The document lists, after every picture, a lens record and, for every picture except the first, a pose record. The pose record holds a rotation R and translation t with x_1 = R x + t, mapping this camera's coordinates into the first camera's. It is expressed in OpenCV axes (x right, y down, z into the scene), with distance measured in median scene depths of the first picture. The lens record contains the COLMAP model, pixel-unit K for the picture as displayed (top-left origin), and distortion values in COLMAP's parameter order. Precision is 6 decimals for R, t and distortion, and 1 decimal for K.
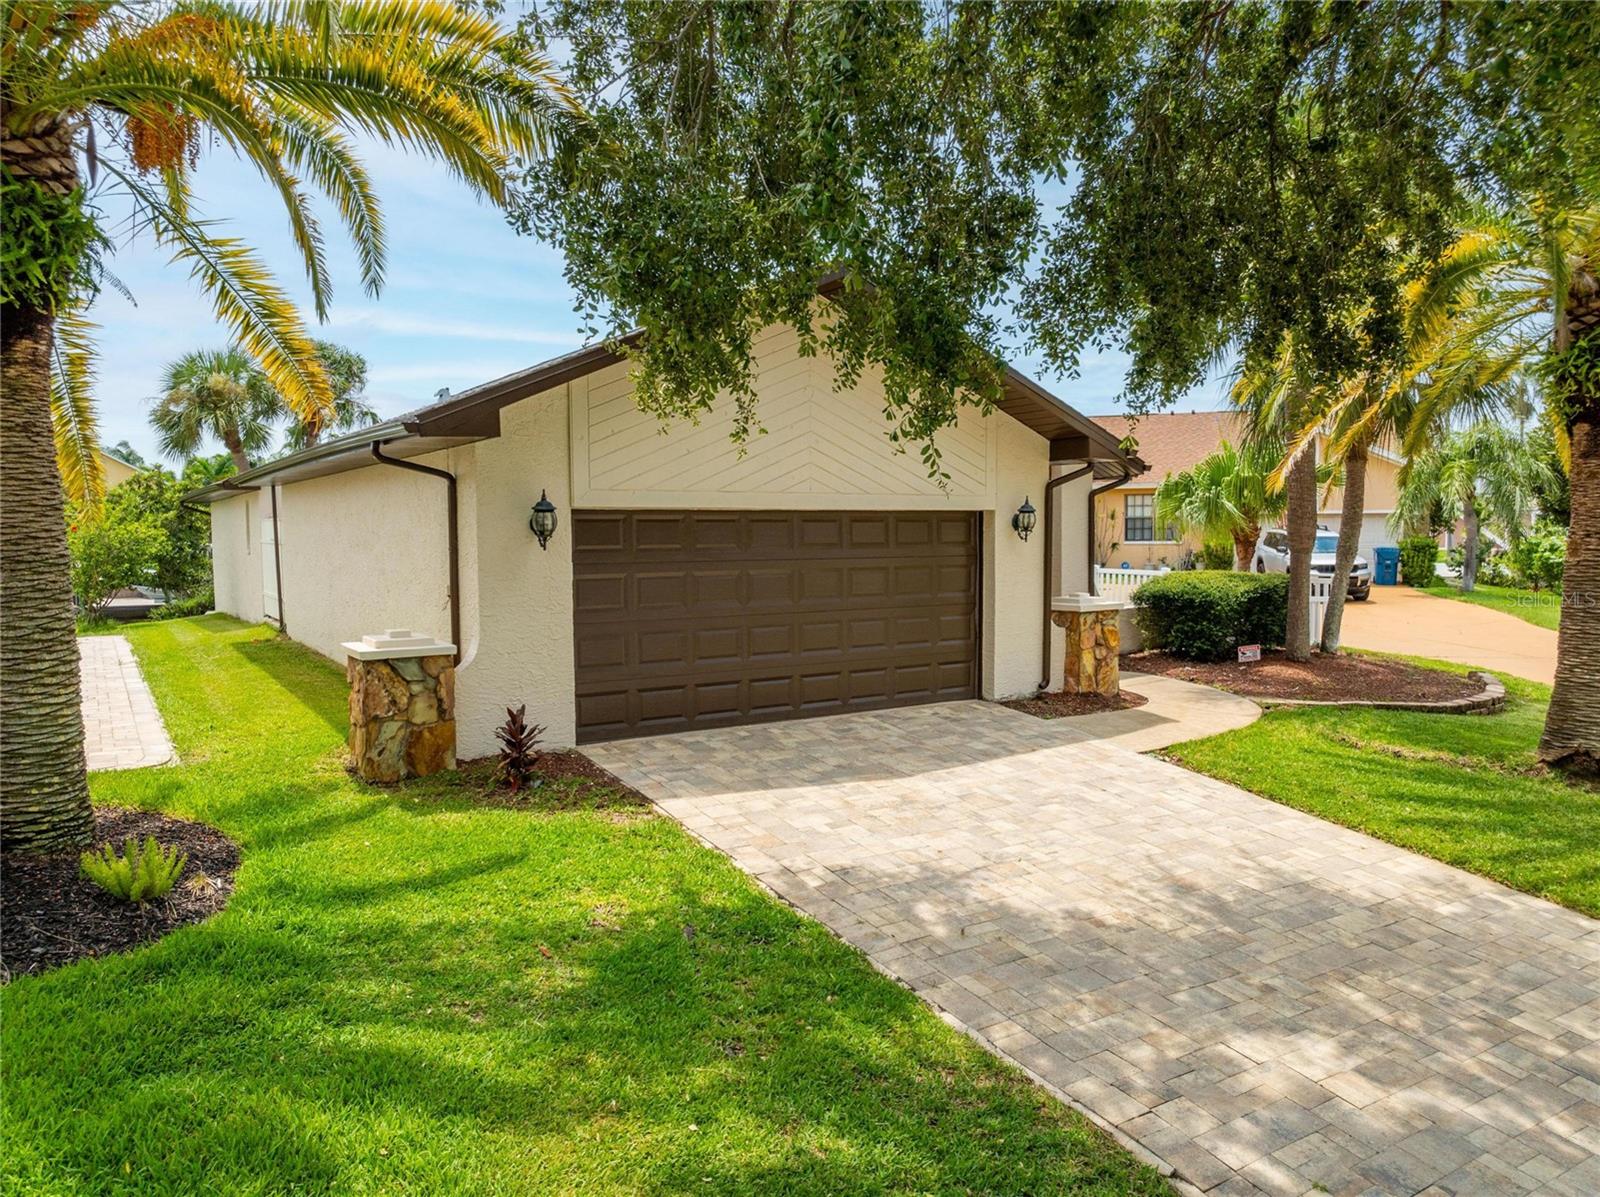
lens RADIAL K [[1142.1, 0, 800.0], [0, 1142.1, 598.5], [0, 0, 1]] dist [-0.048372, 0.020034]
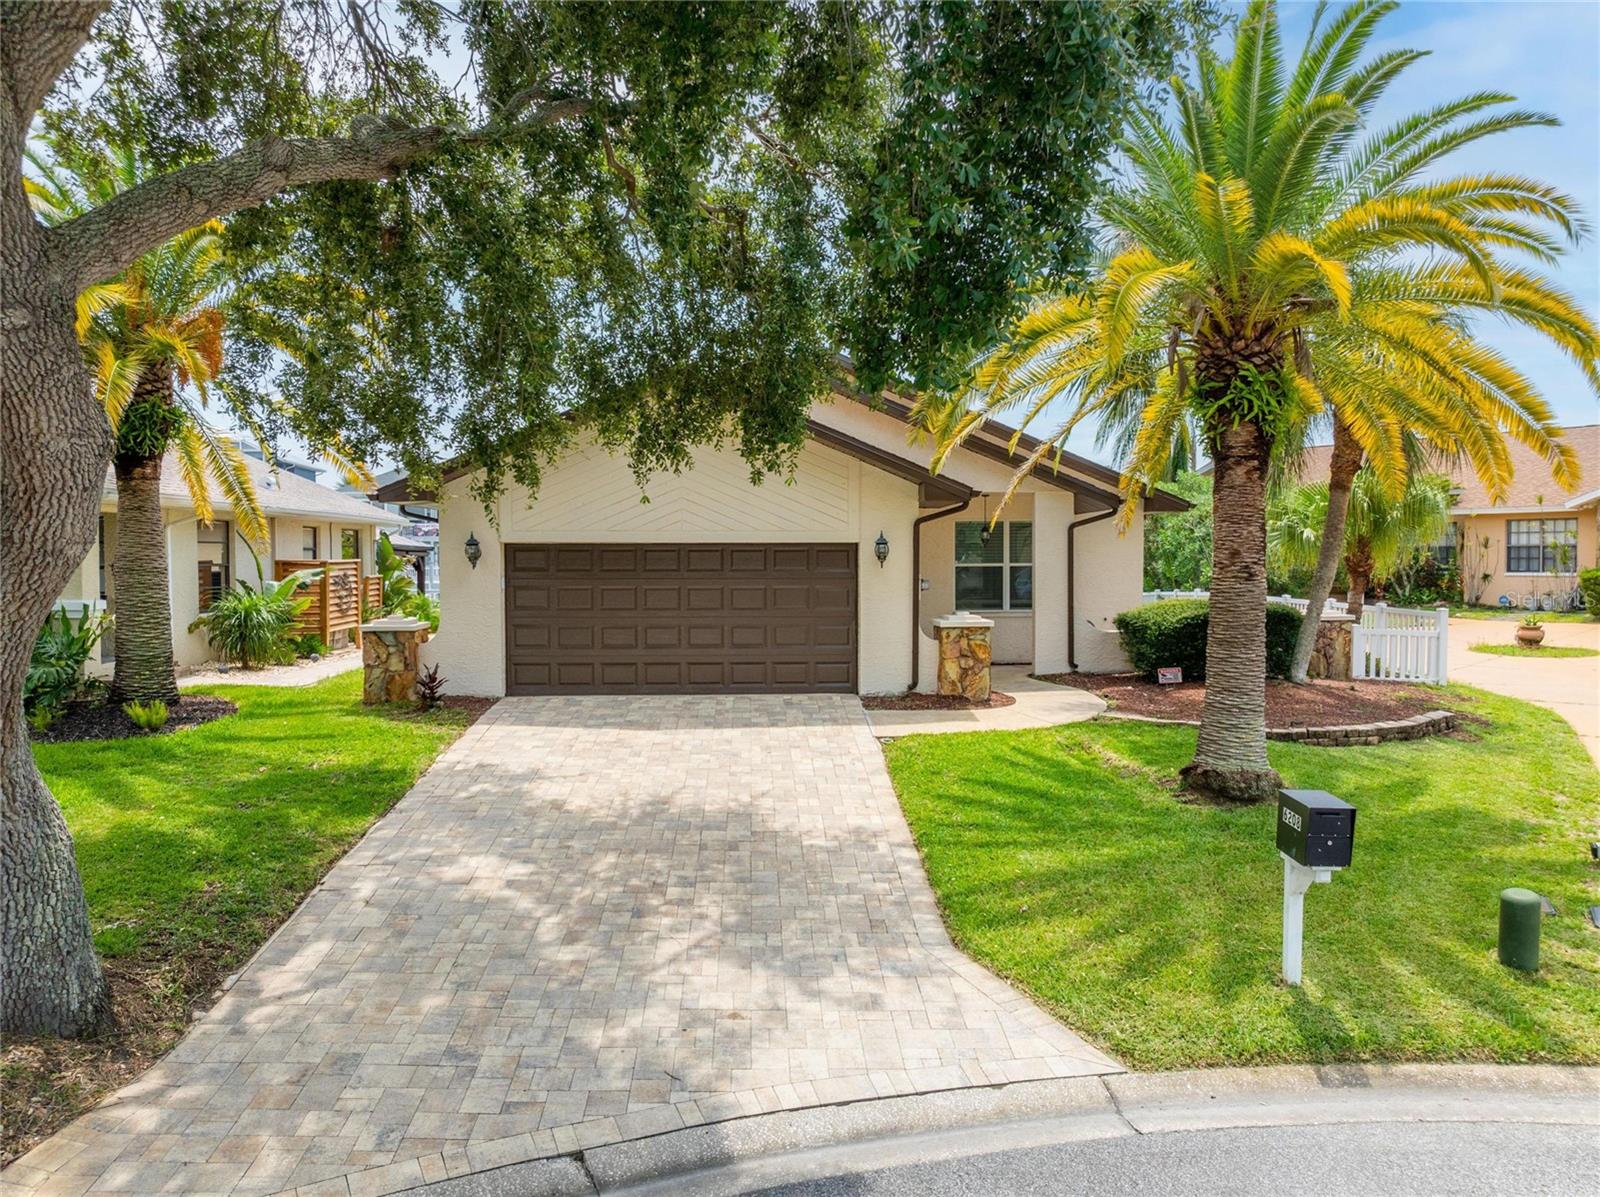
lens RADIAL K [[1142.1, 0, 800.0], [0, 1142.1, 598.5], [0, 0, 1]] dist [-0.048372, 0.020034]
pose [[0.866041, 0.024135, -0.499390, 0.765380], [-0.035030, 0.999309, -0.012453, 0.001873], [0.498744, 0.028279, 0.866288, -0.121222]]
